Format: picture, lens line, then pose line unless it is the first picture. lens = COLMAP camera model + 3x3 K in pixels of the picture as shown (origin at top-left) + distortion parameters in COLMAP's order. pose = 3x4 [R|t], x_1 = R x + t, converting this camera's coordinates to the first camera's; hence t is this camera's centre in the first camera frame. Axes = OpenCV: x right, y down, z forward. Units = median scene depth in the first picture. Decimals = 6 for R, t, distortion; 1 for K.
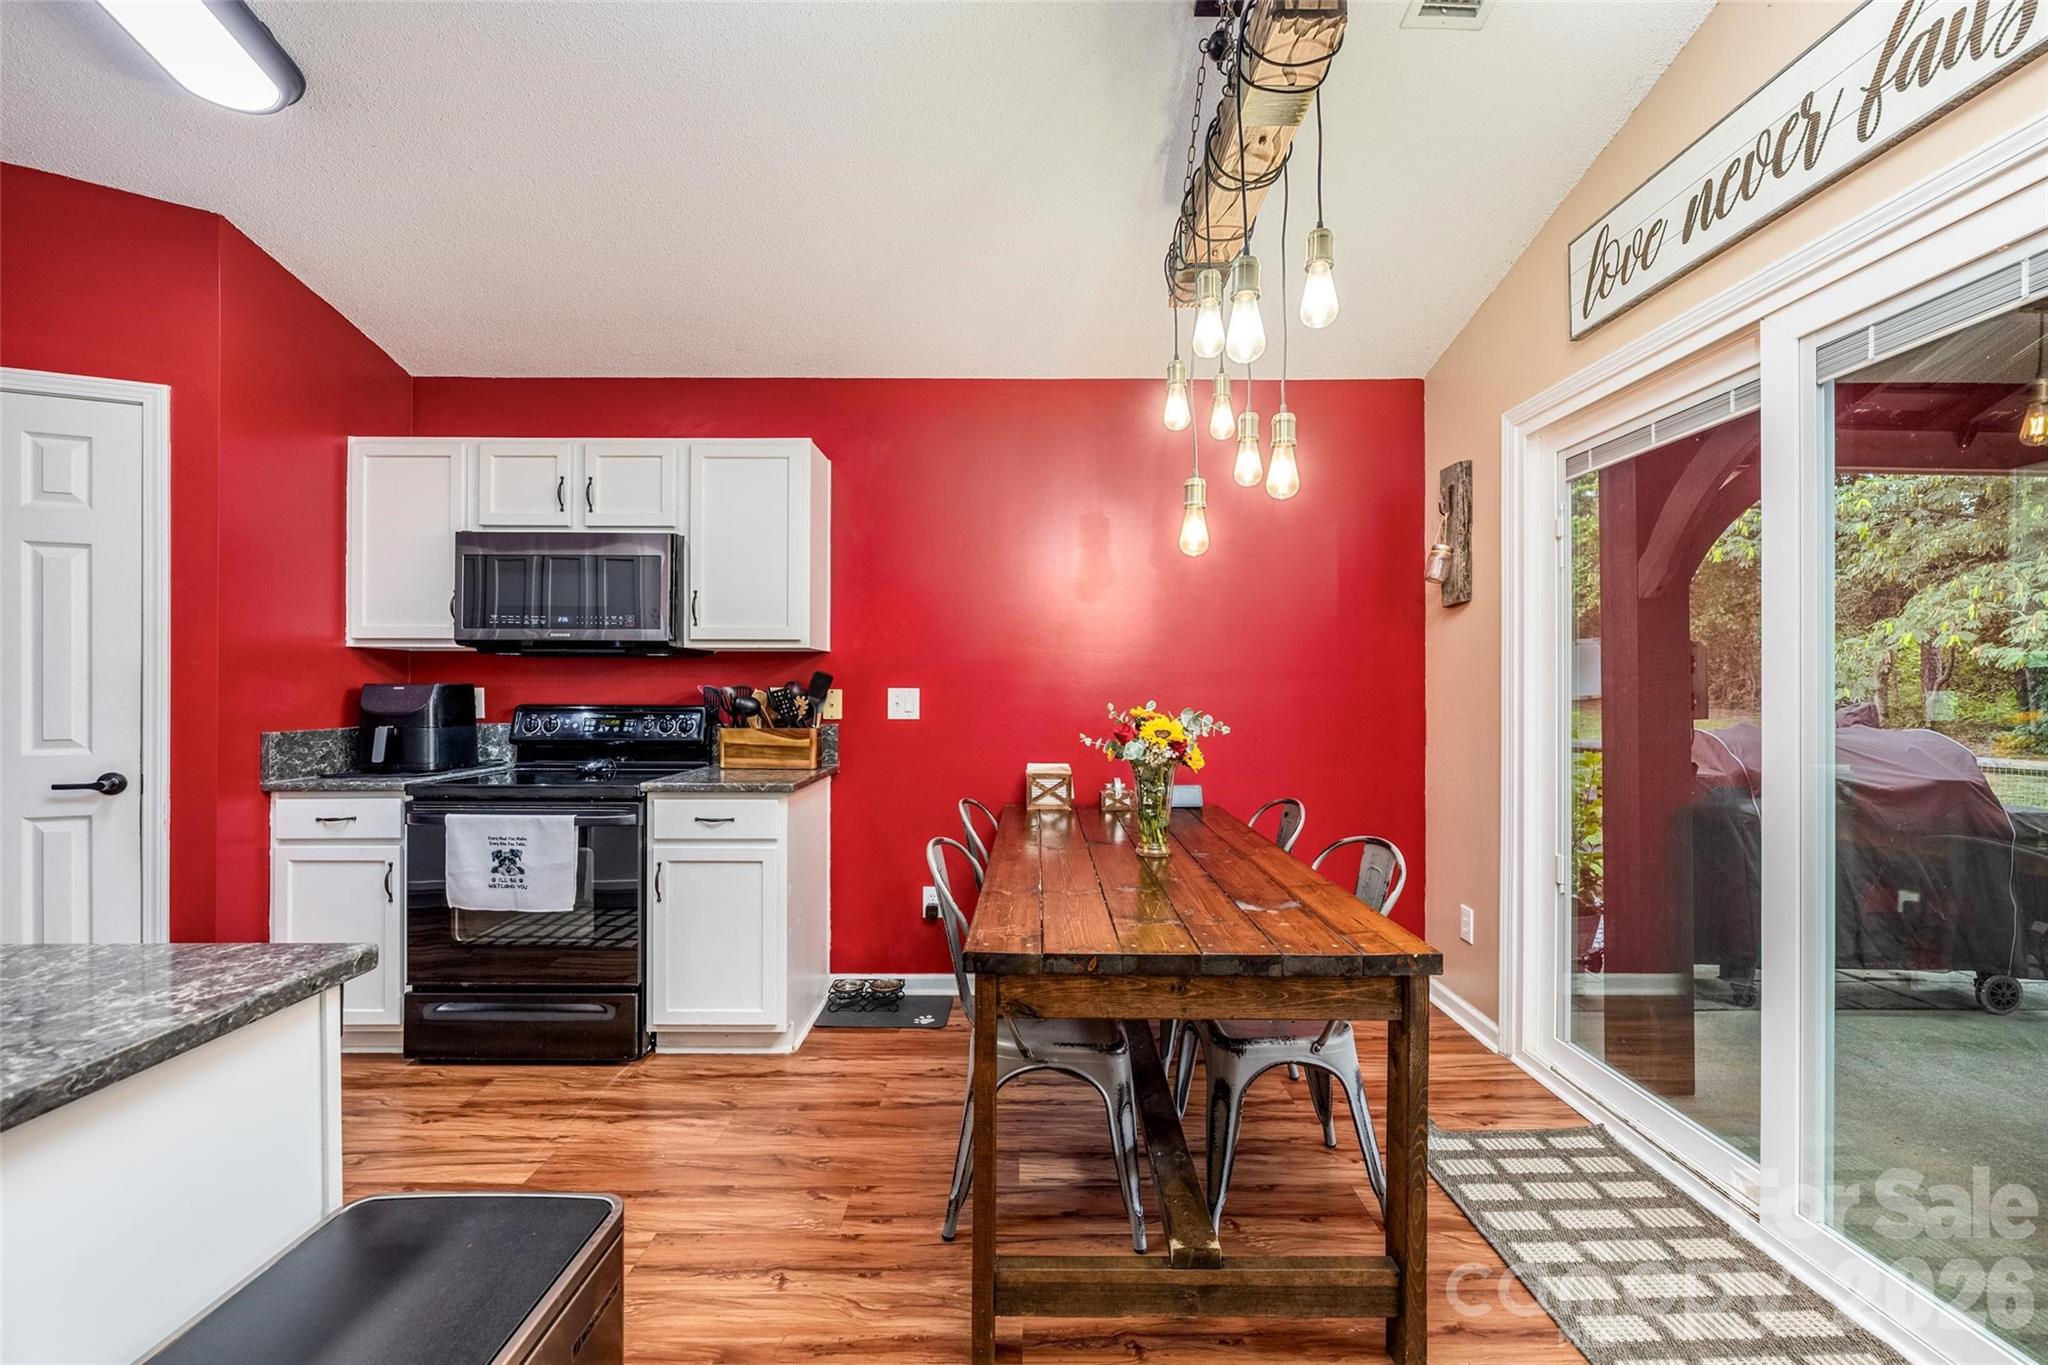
lens RADIAL K [[828.2, 0, 1031.2], [0, 828.2, 682.1], [0, 0, 1]] dist [-0.005306, 0.000349]
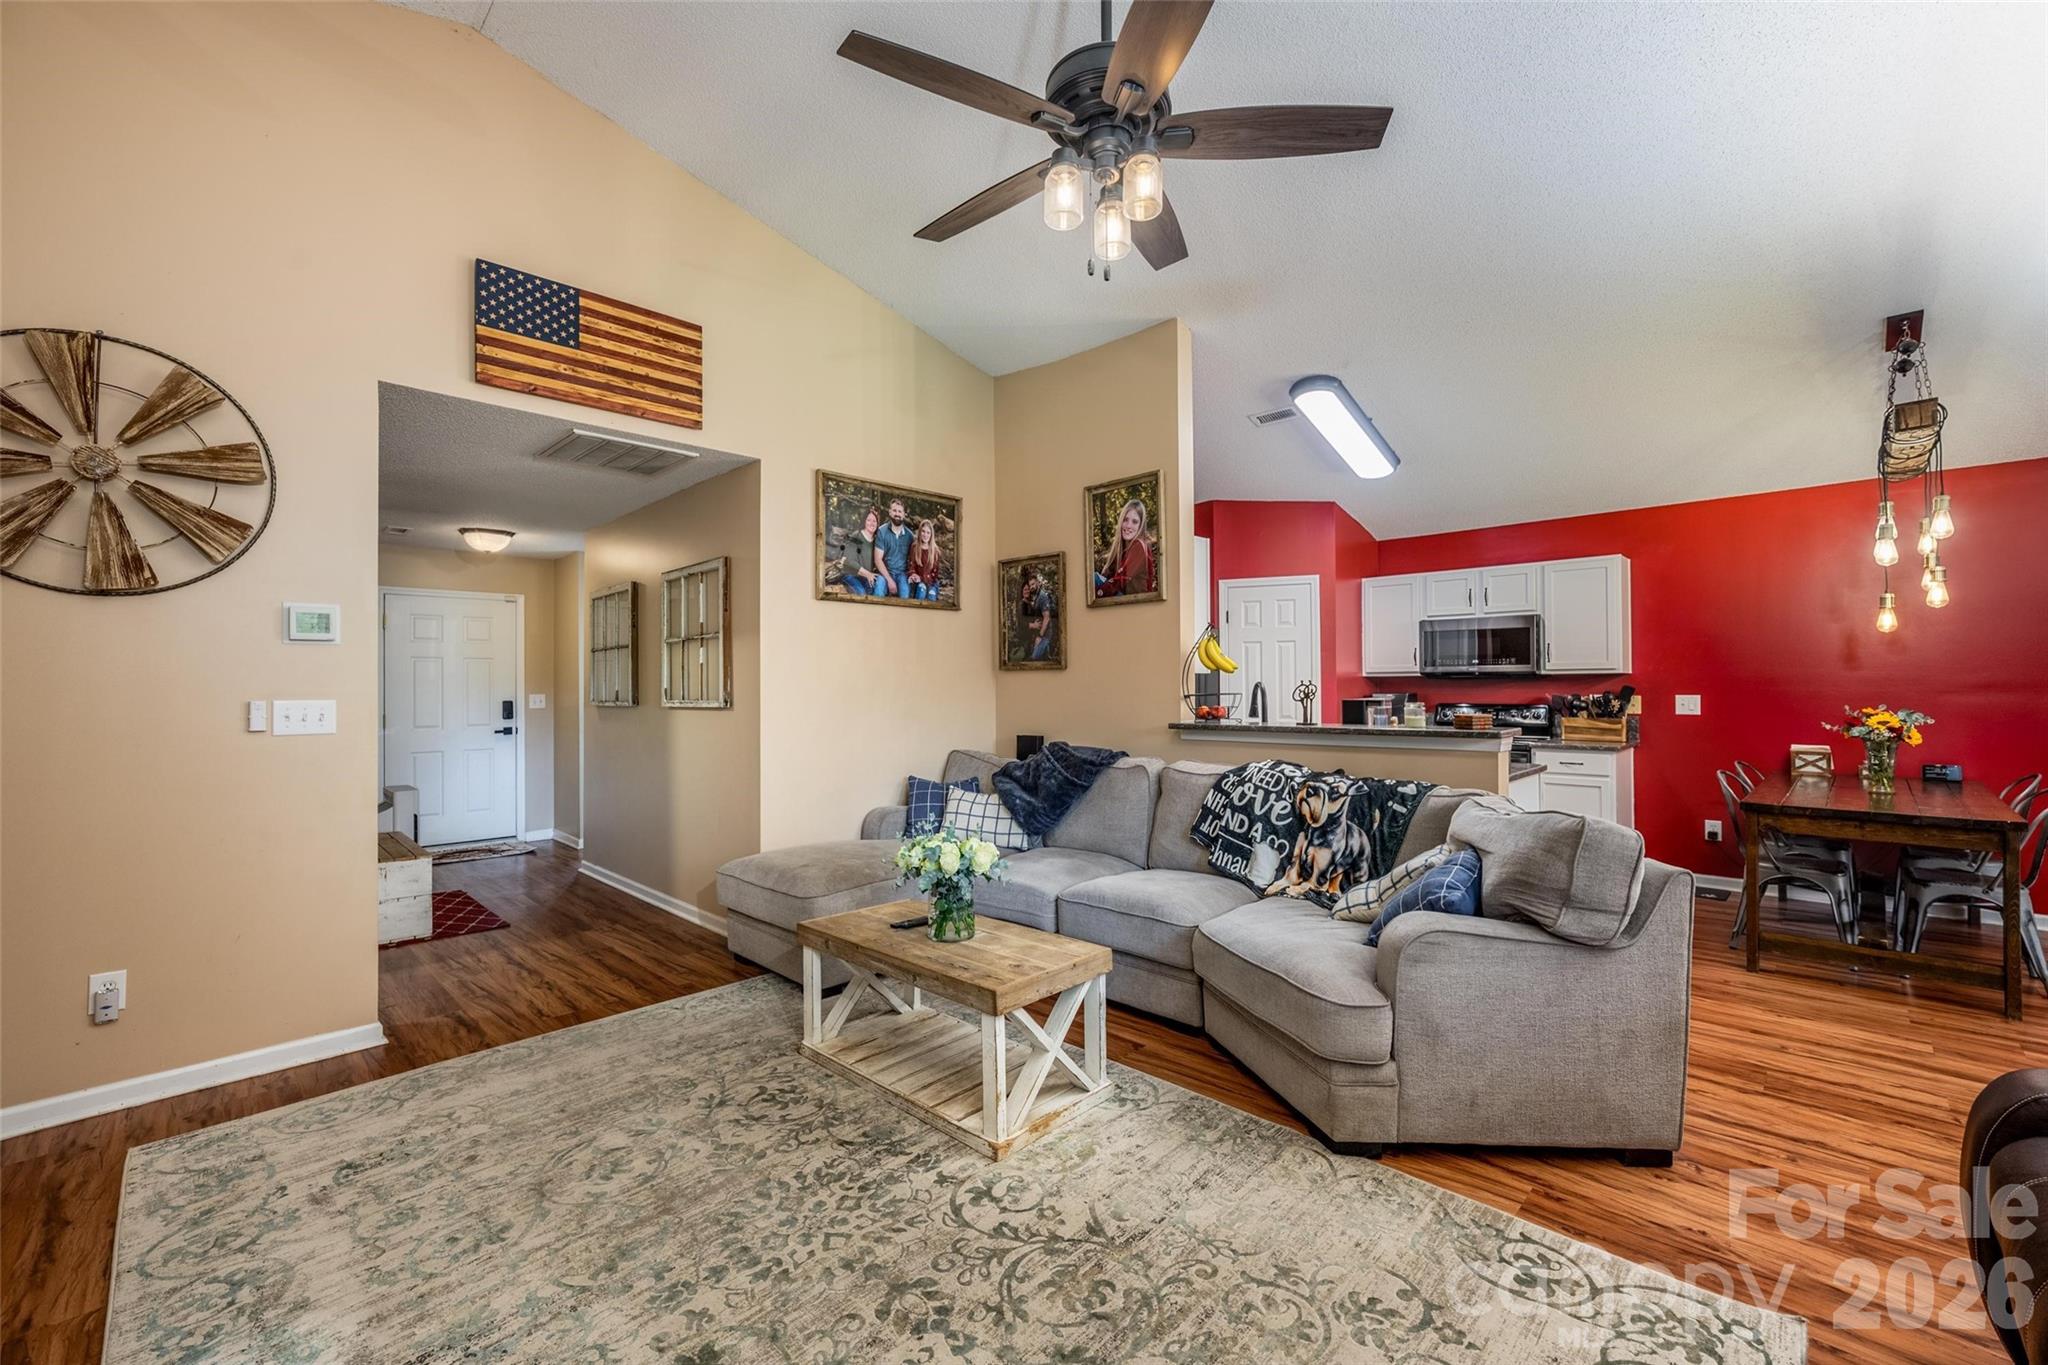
lens RADIAL K [[828.2, 0, 1031.2], [0, 828.2, 682.1], [0, 0, 1]] dist [-0.005306, 0.000349]
pose [[0.708403, -0.009844, -0.705740, 0.091032], [0.010765, 0.999937, -0.003142, -0.032287], [0.705726, -0.005372, 0.708464, -1.268591]]
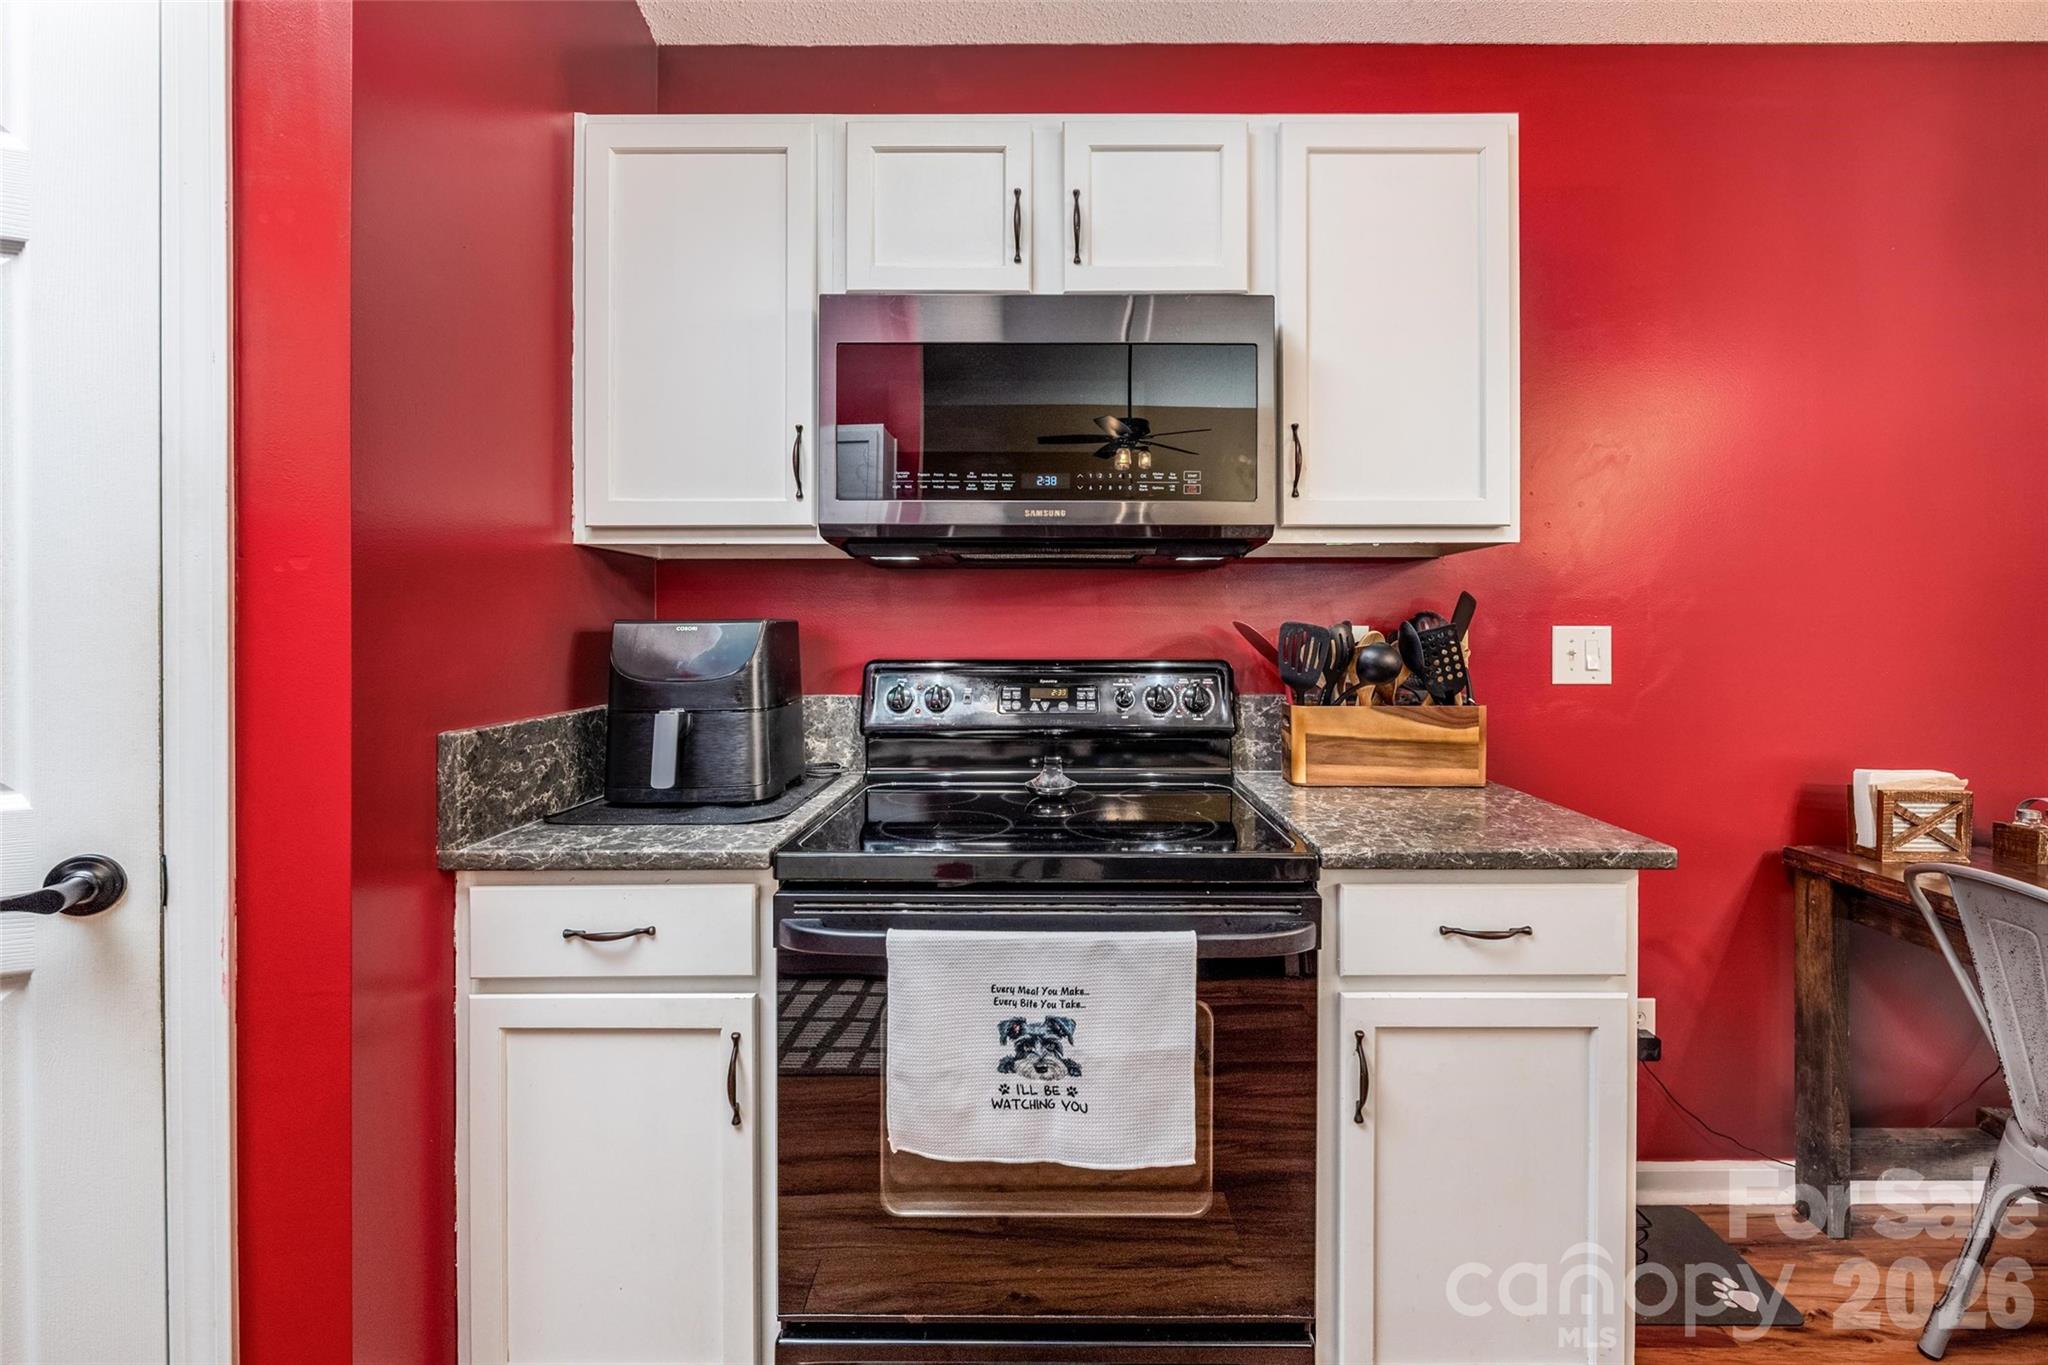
lens RADIAL K [[860.3, 0, 1054.8], [0, 860.3, 624.8], [0, 0, 1]] dist [-0.006464, 0.000147]
pose [[0.999930, -0.003807, -0.011175, -0.597075], [0.003845, 0.999987, 0.003430, 0.004479], [0.011162, -0.003473, 0.999932, 0.549220]]
